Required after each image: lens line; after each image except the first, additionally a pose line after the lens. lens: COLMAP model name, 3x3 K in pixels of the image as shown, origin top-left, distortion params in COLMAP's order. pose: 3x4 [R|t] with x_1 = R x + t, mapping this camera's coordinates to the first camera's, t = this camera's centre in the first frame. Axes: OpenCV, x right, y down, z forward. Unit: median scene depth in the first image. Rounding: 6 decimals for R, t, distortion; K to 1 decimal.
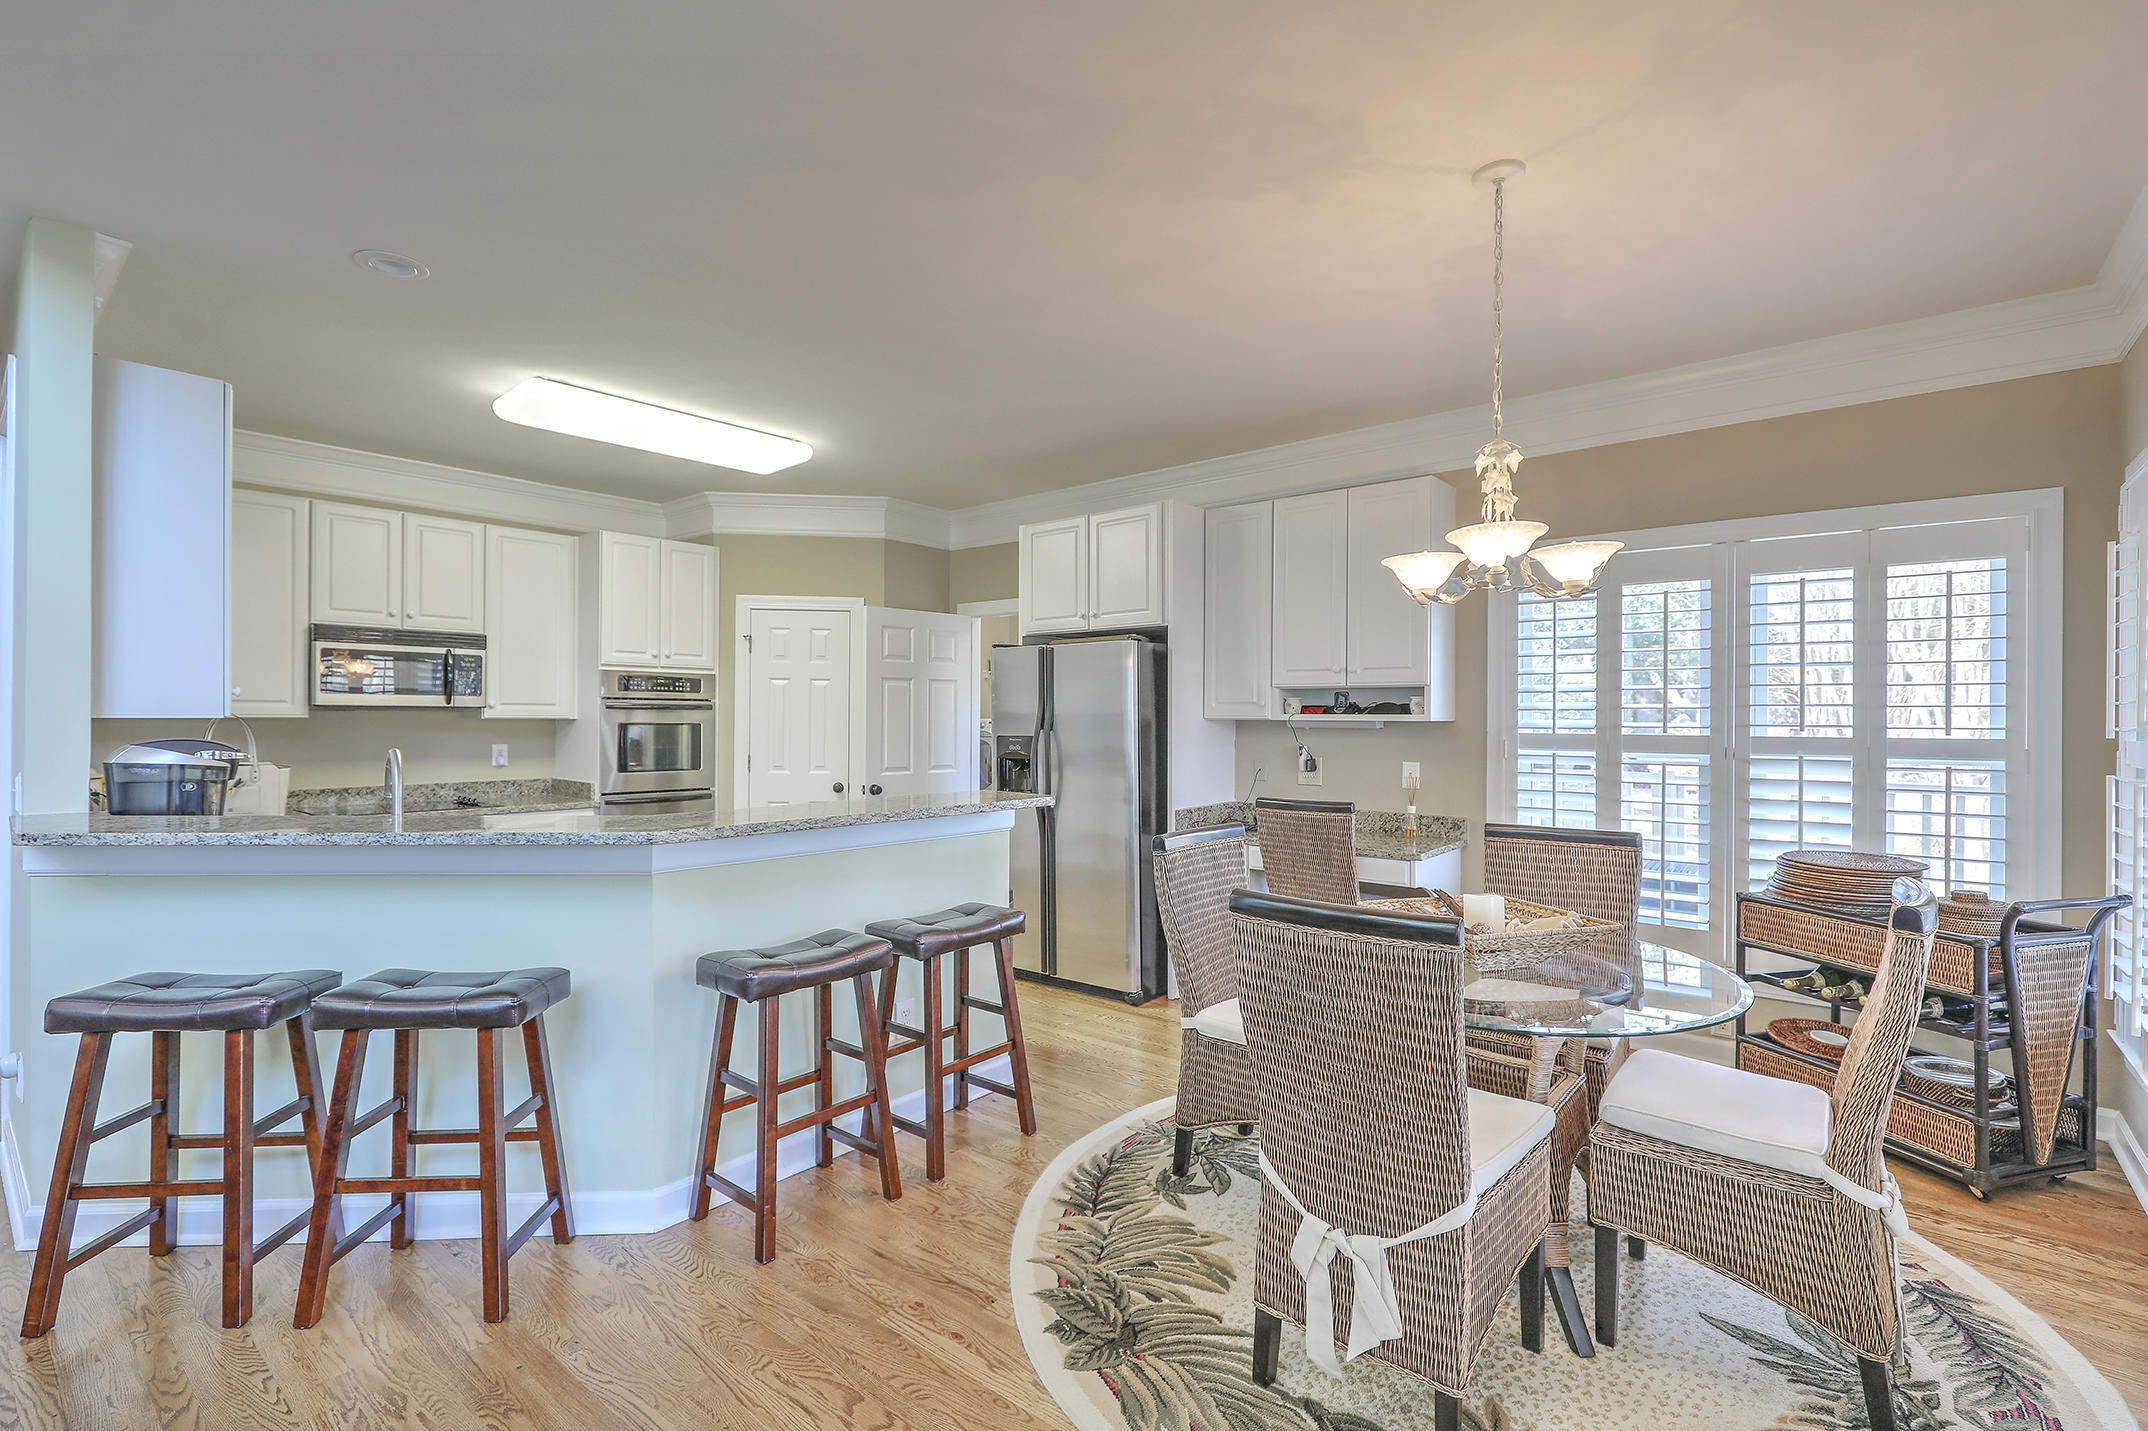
lens RADIAL K [[975.1, 0, 1075.6], [0, 975.1, 731.0], [0, 0, 1]] dist [0.009594, -0.001109]
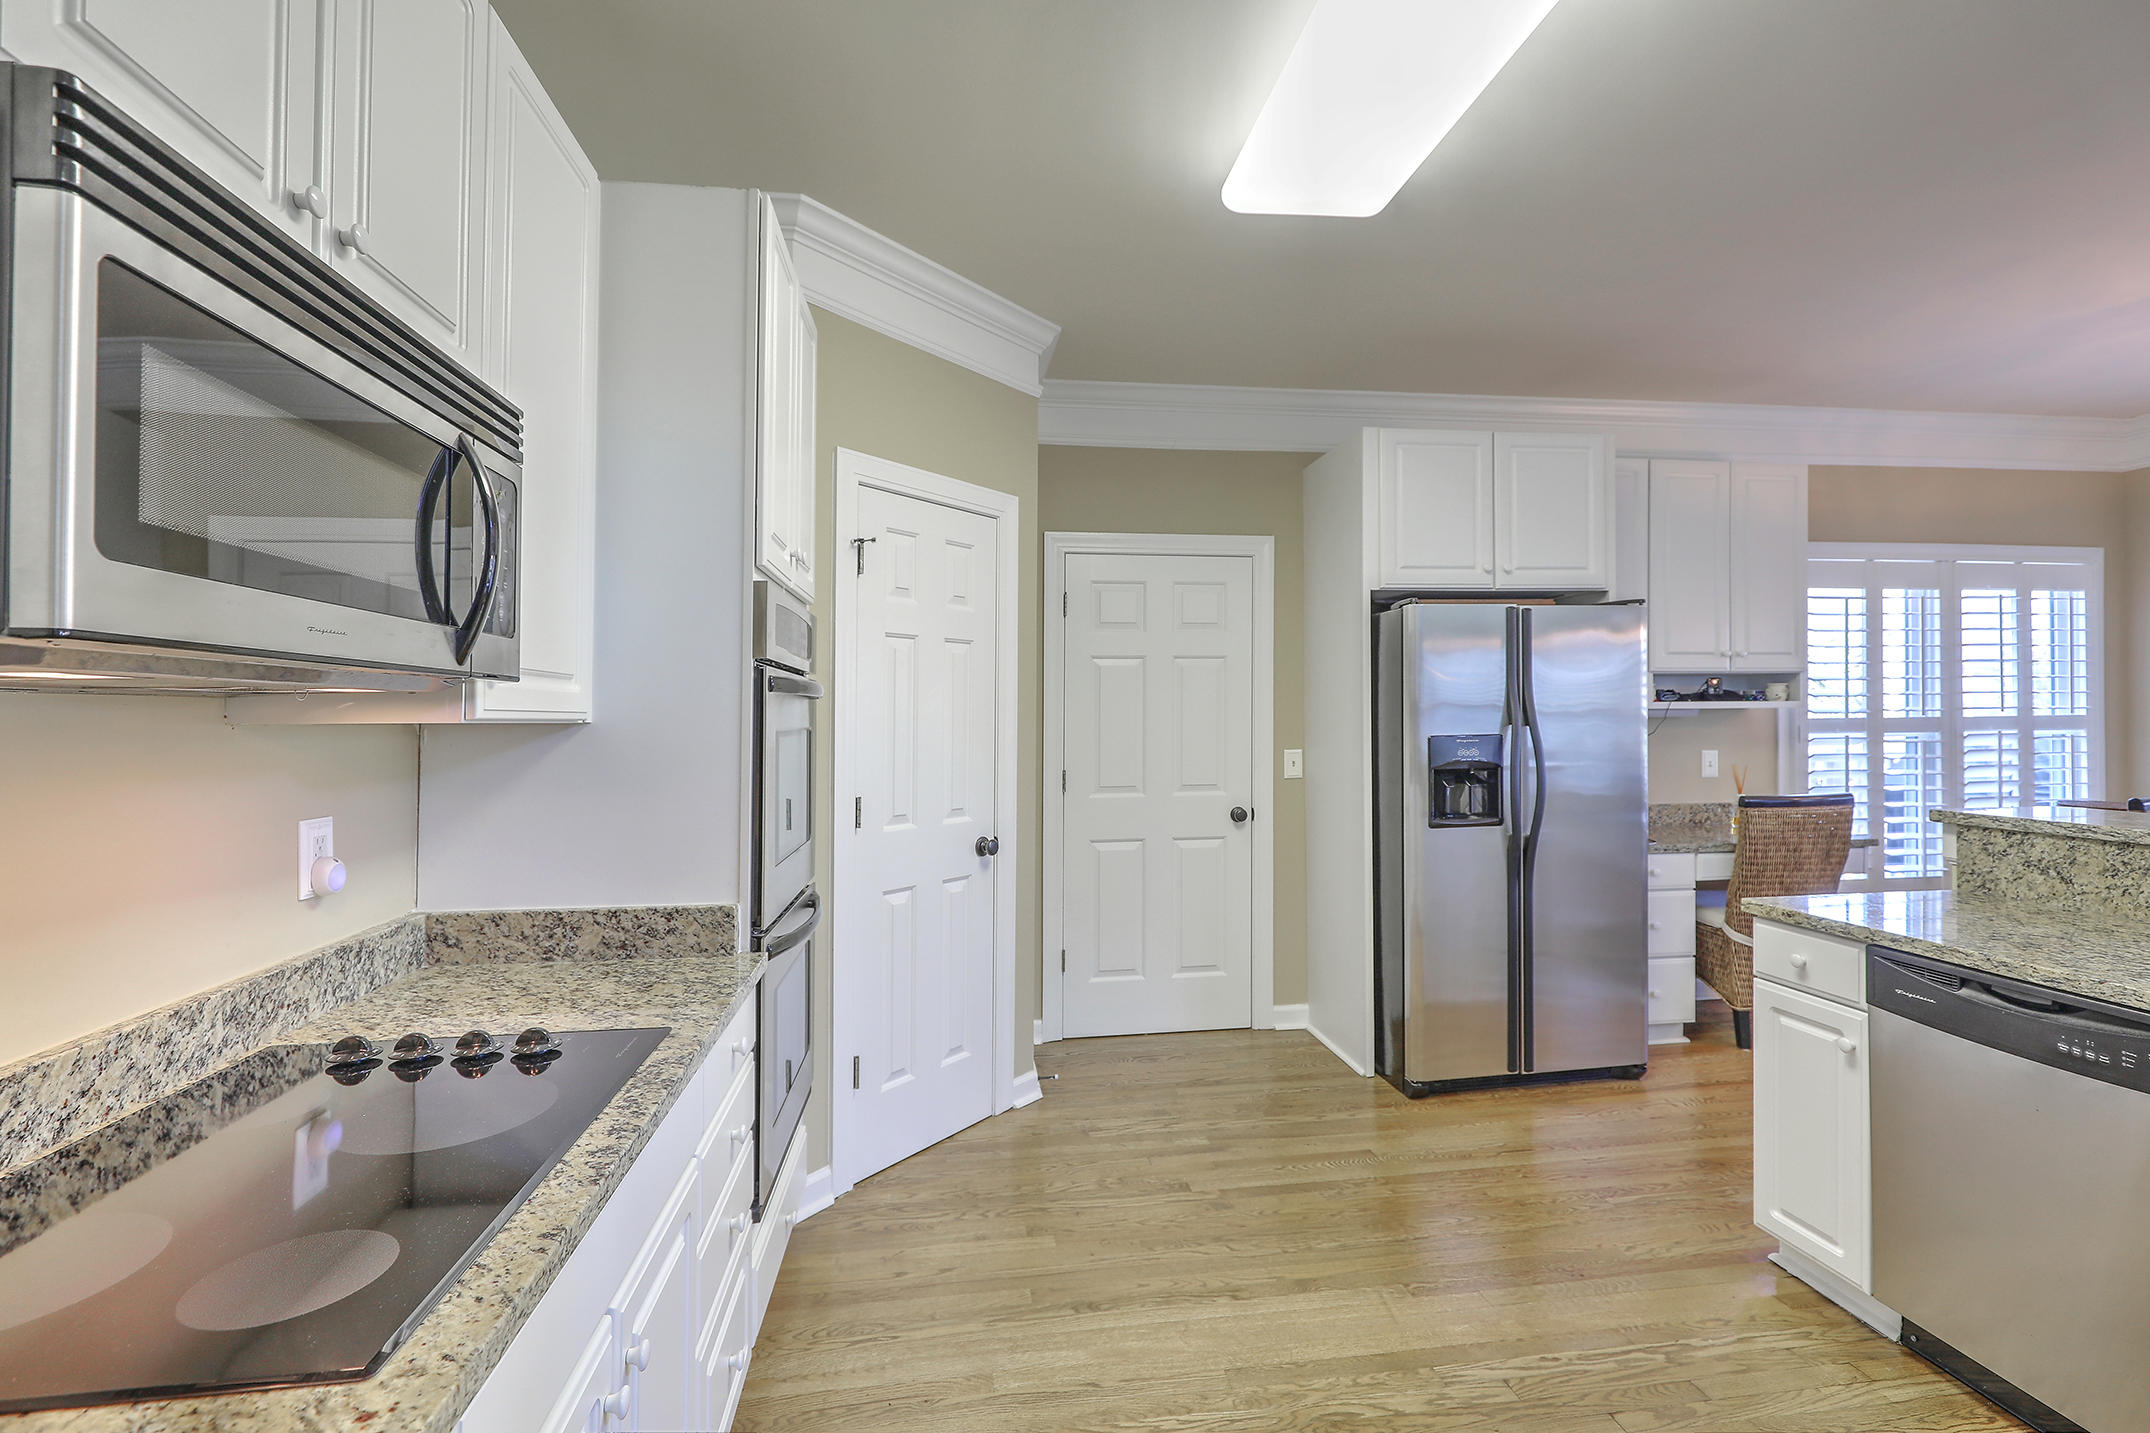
lens RADIAL K [[976.0, 0, 1061.3], [0, 976.0, 720.9], [0, 0, 1]] dist [0.009594, -0.001109]
pose [[0.663389, -0.013487, 0.748153, -1.008837], [0.024656, 0.999689, -0.003841, -0.012149], [-0.747868, 0.020995, 0.663515, 1.012015]]
